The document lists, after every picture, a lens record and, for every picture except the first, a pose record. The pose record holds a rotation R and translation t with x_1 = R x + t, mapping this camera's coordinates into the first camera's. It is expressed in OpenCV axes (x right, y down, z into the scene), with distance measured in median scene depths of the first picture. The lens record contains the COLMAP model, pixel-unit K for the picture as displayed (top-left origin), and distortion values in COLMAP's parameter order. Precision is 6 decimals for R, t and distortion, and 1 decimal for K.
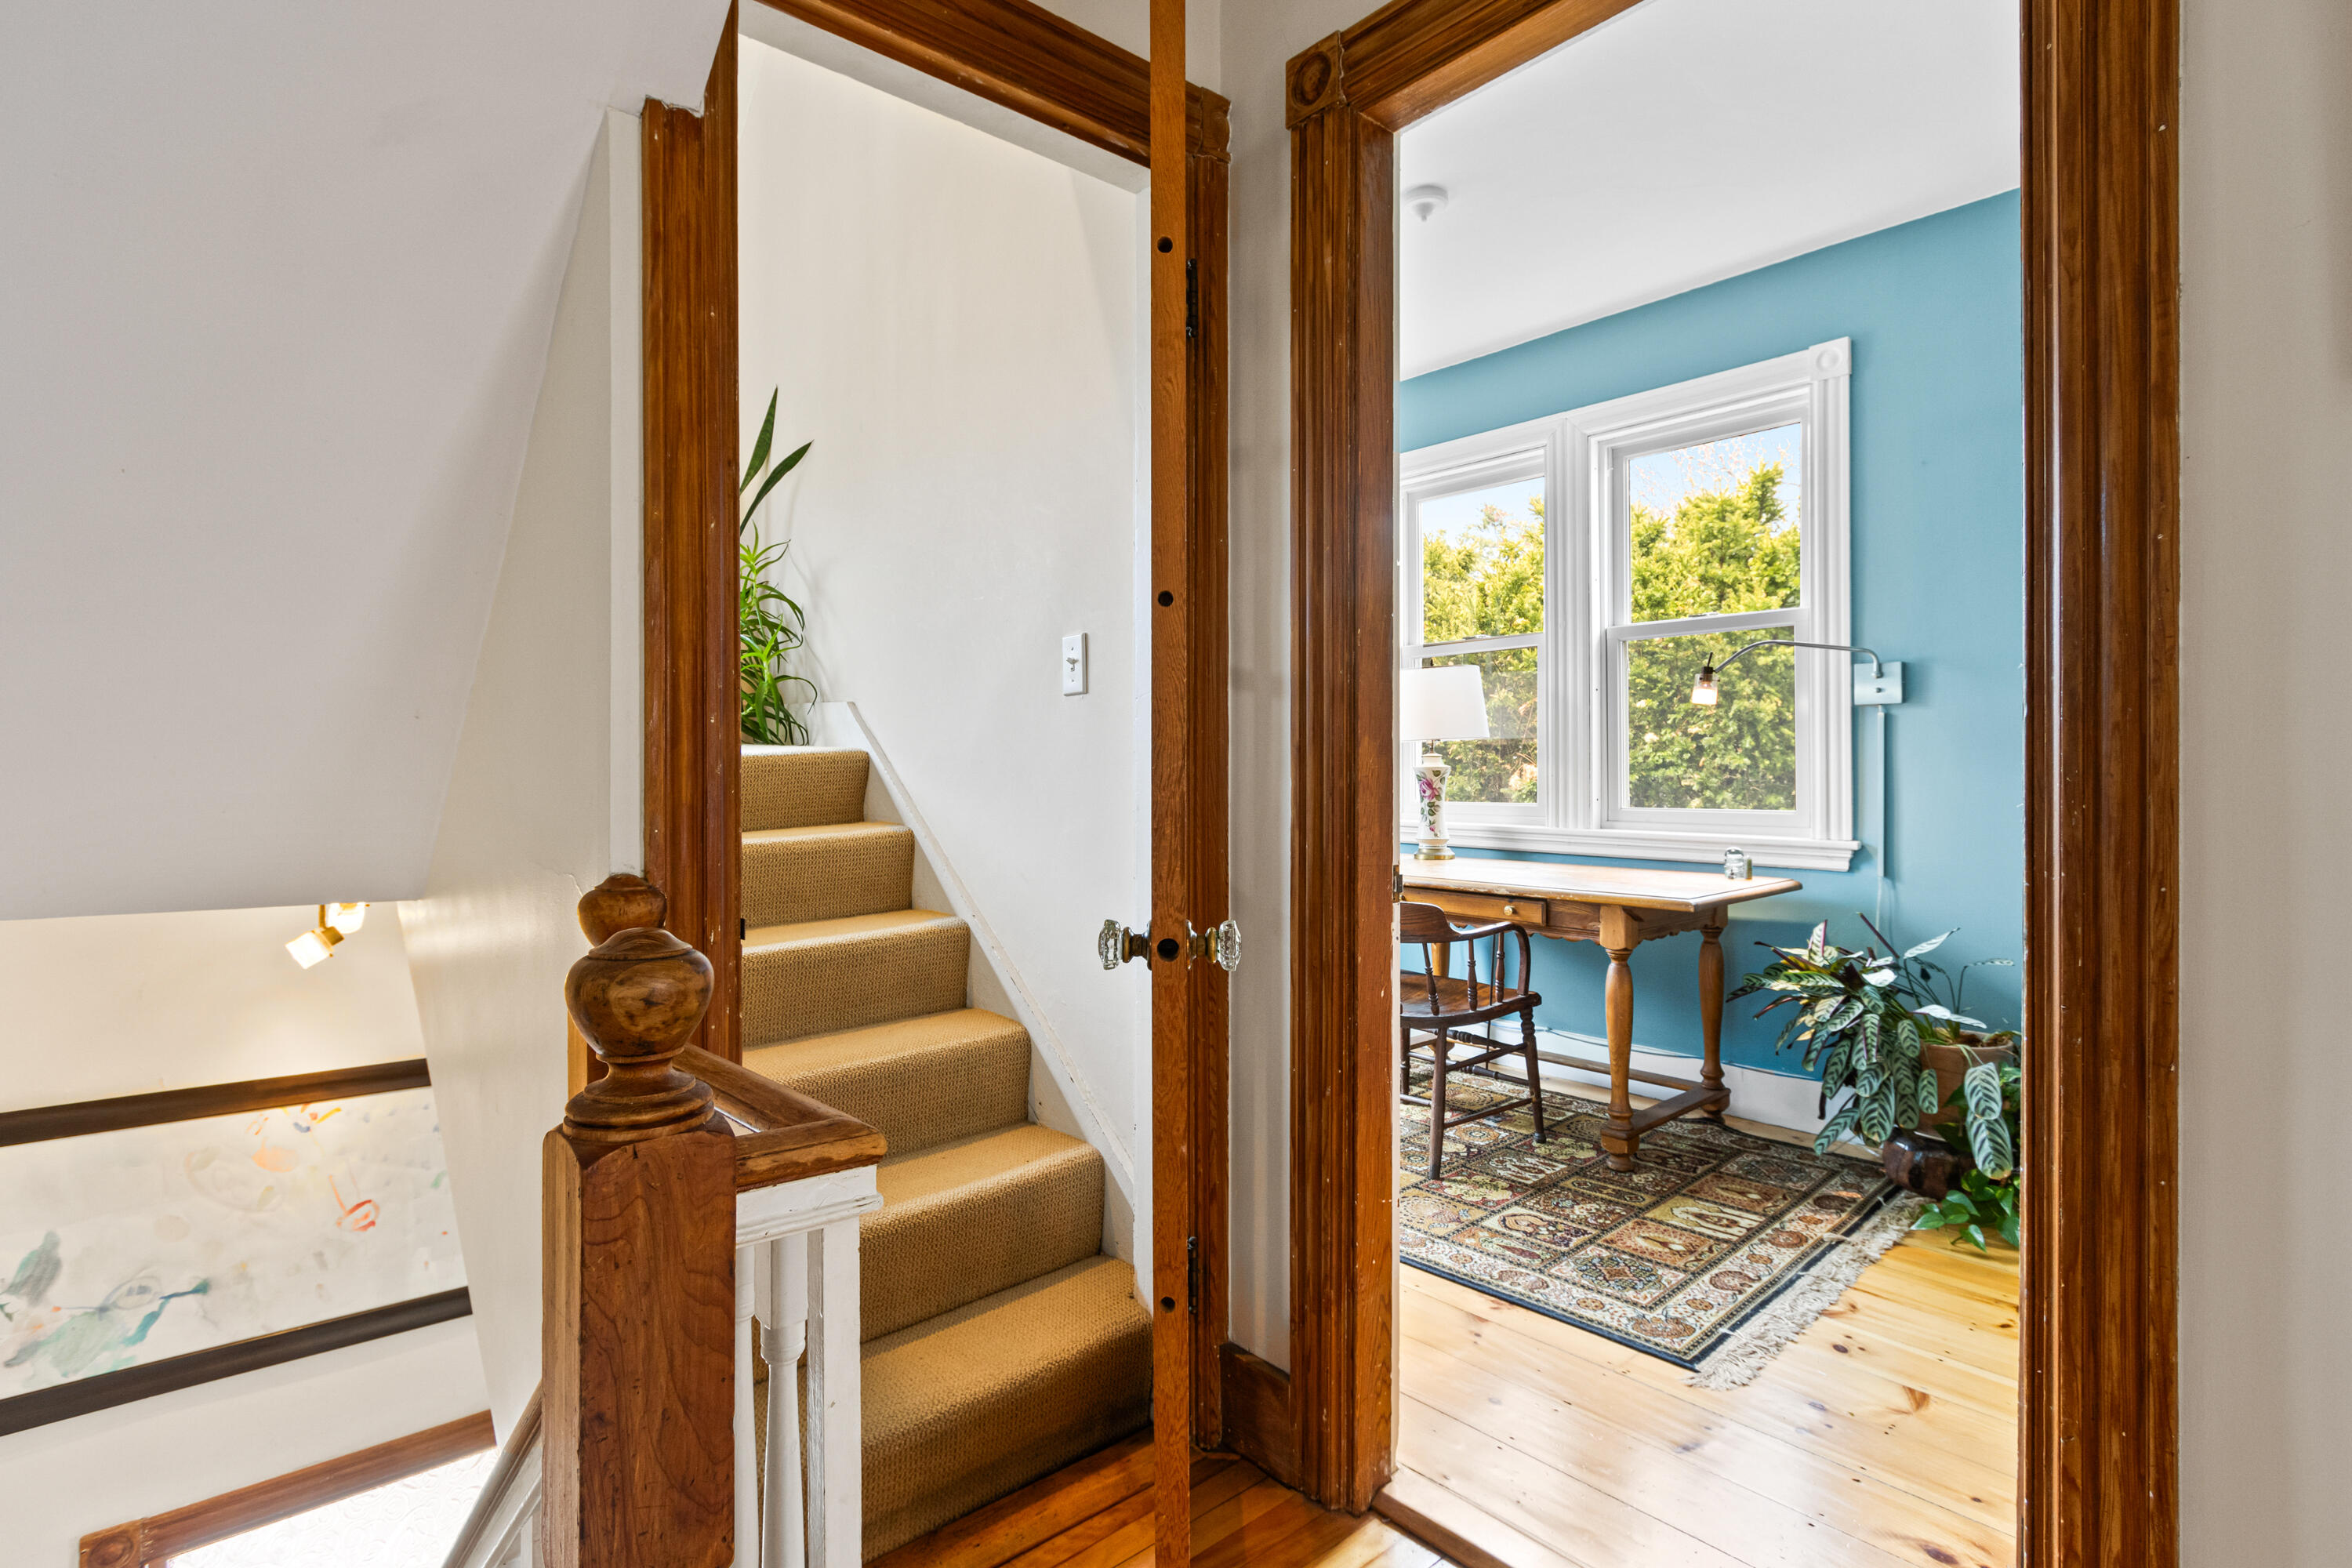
lens RADIAL K [[1149.9, 0, 1165.4], [0, 1149.9, 771.0], [0, 0, 1]] dist [0.001962, 0.000160]
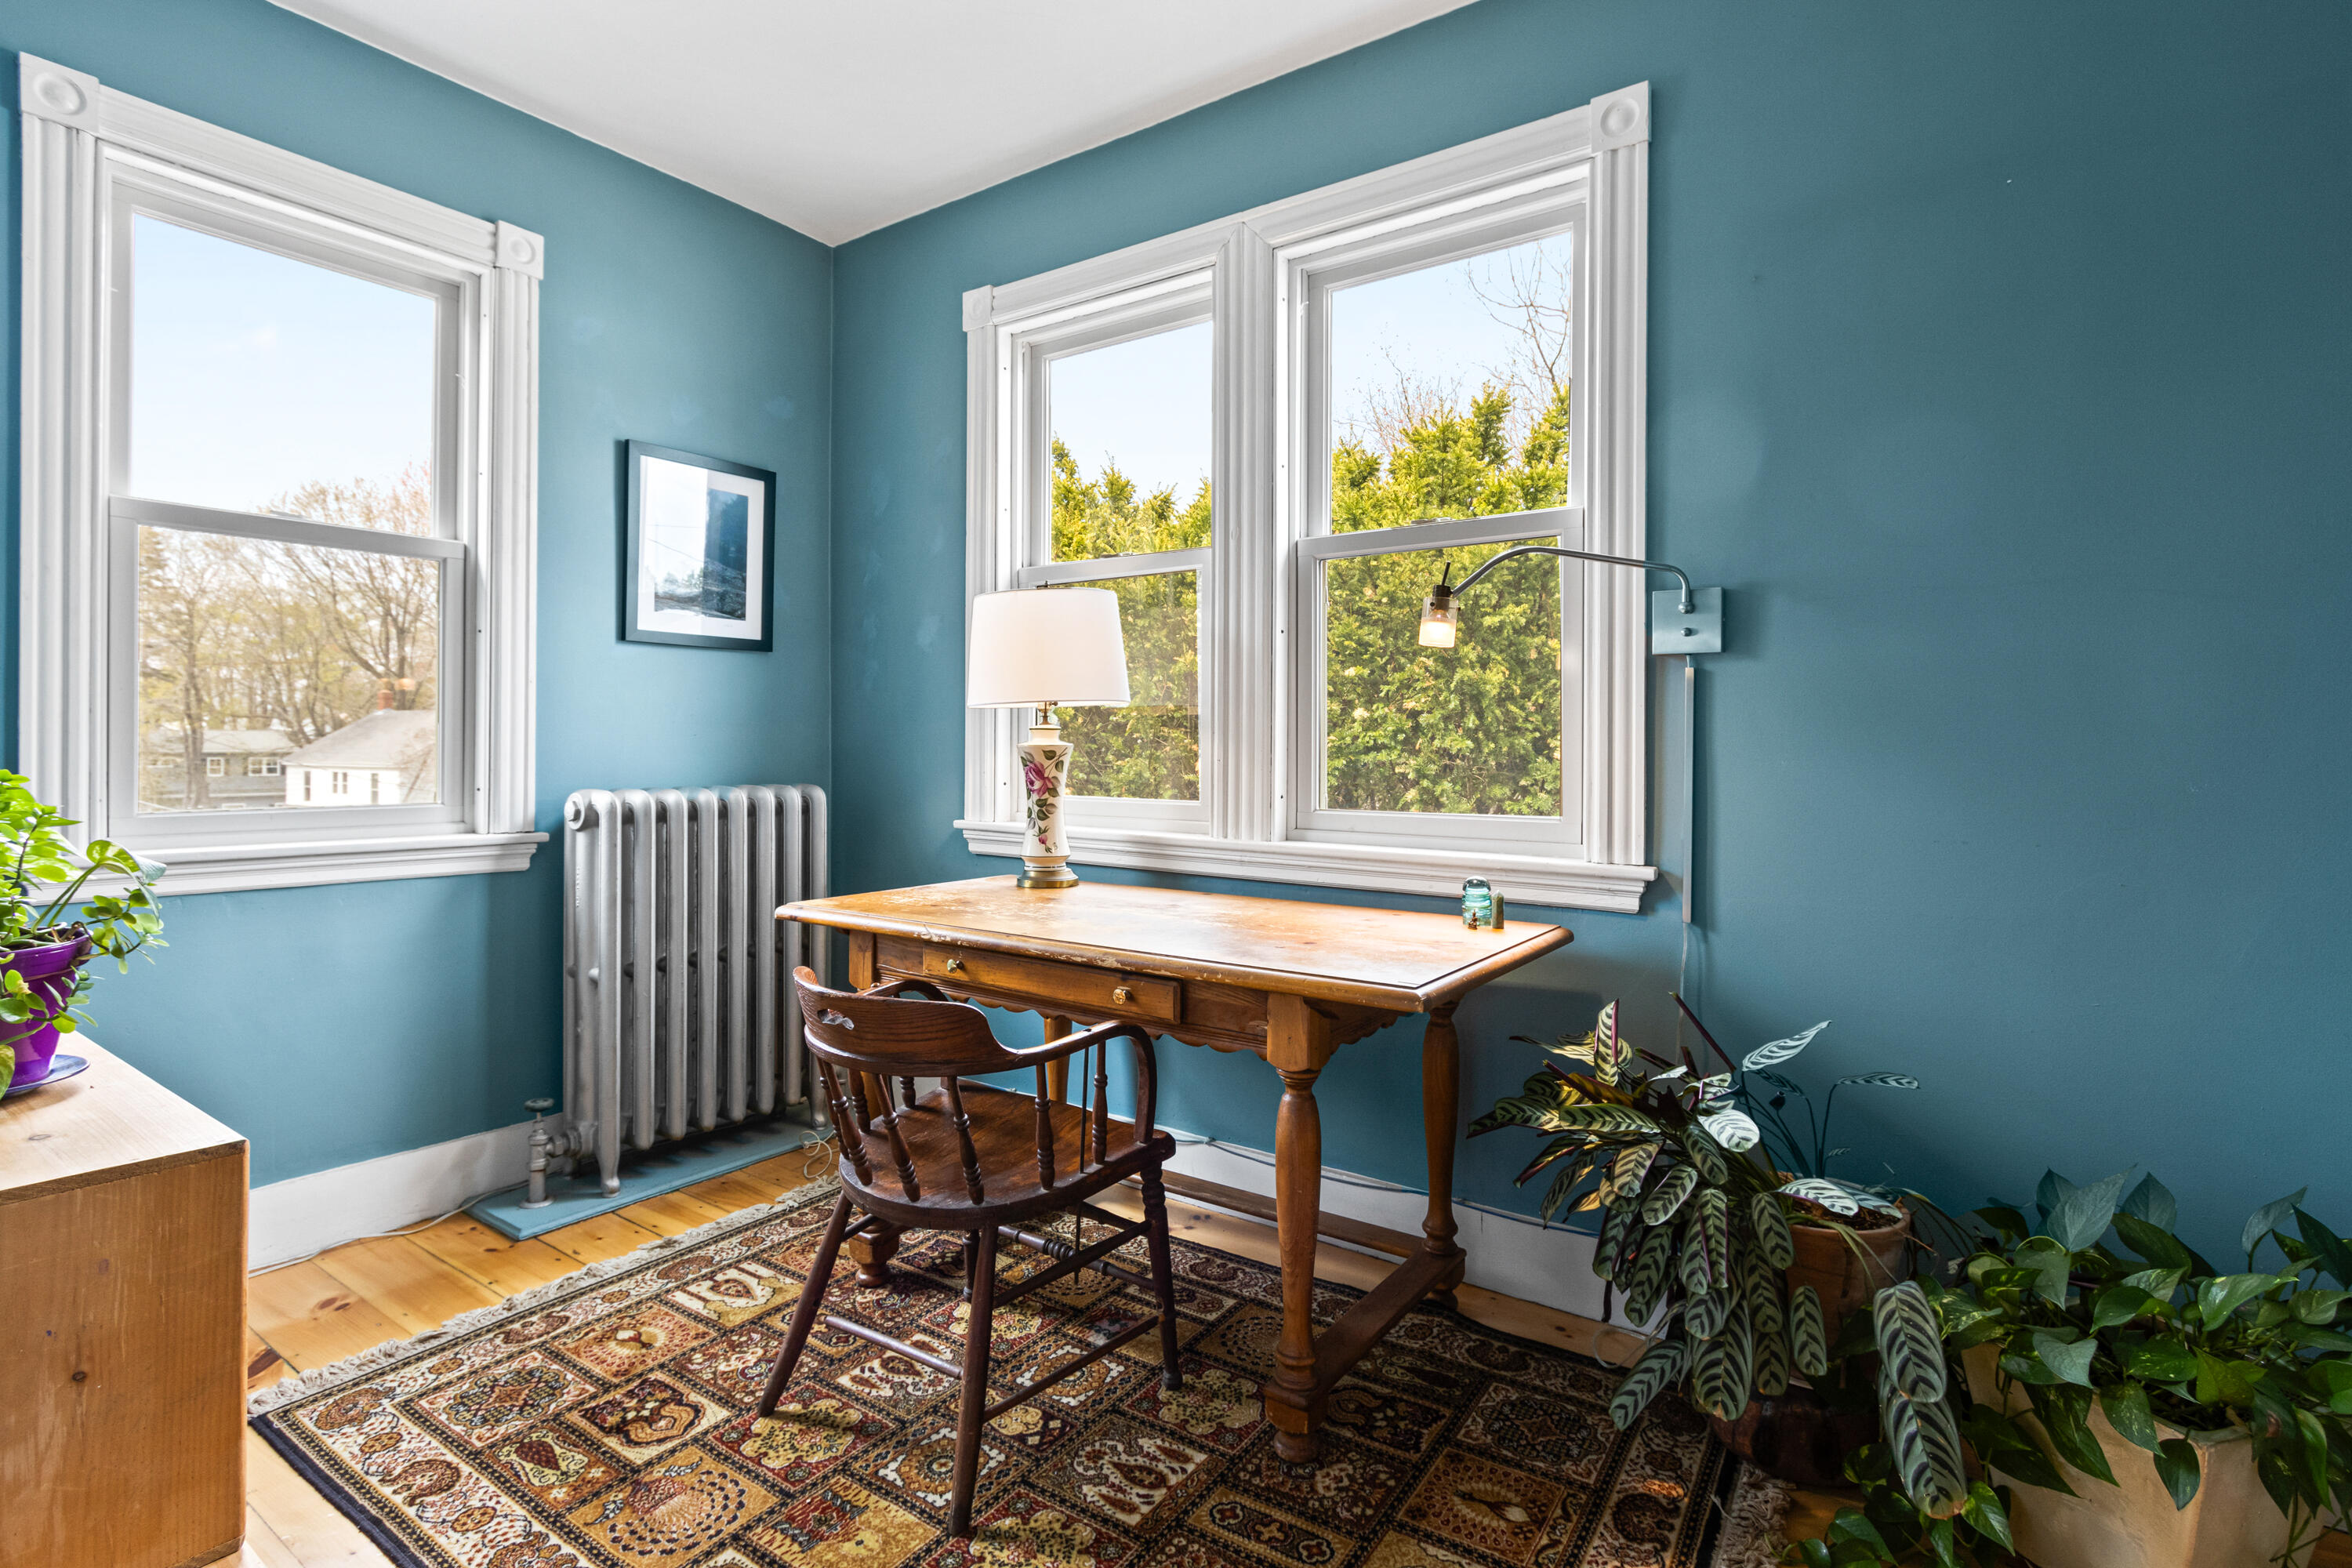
lens RADIAL K [[1161.3, 0, 1176.9], [0, 1161.3, 736.3], [0, 0, 1]] dist [0.001576, 0.000490]
pose [[0.971372, 0.014450, 0.237126, 0.175254], [-0.011482, 0.999838, -0.013892, -0.000171], [-0.237288, 0.010771, 0.971380, 0.403577]]
